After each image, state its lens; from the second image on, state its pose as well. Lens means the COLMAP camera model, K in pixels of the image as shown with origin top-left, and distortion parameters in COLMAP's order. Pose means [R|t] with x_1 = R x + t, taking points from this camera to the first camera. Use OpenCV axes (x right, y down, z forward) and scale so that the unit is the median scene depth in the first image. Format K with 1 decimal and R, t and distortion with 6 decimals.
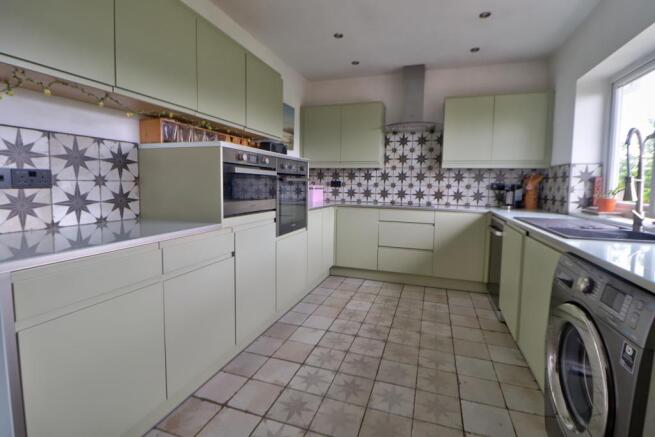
lens RADIAL K [[297.6, 0, 334.3], [0, 297.6, 206.1], [0, 0, 1]] dist [0.000583, -0.015488]
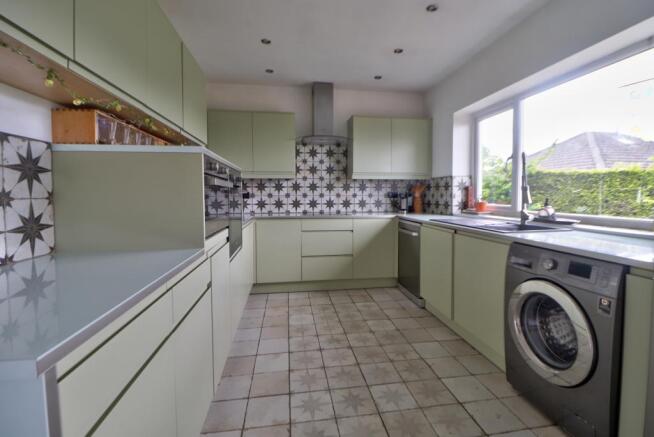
lens RADIAL K [[297.1, 0, 333.8], [0, 297.1, 206.1], [0, 0, 1]] dist [0.000583, -0.015488]
pose [[0.891455, -0.037115, 0.451586, -0.265954], [0.051381, 0.998491, -0.019365, -0.013313], [-0.450186, 0.040466, 0.892018, 0.074125]]
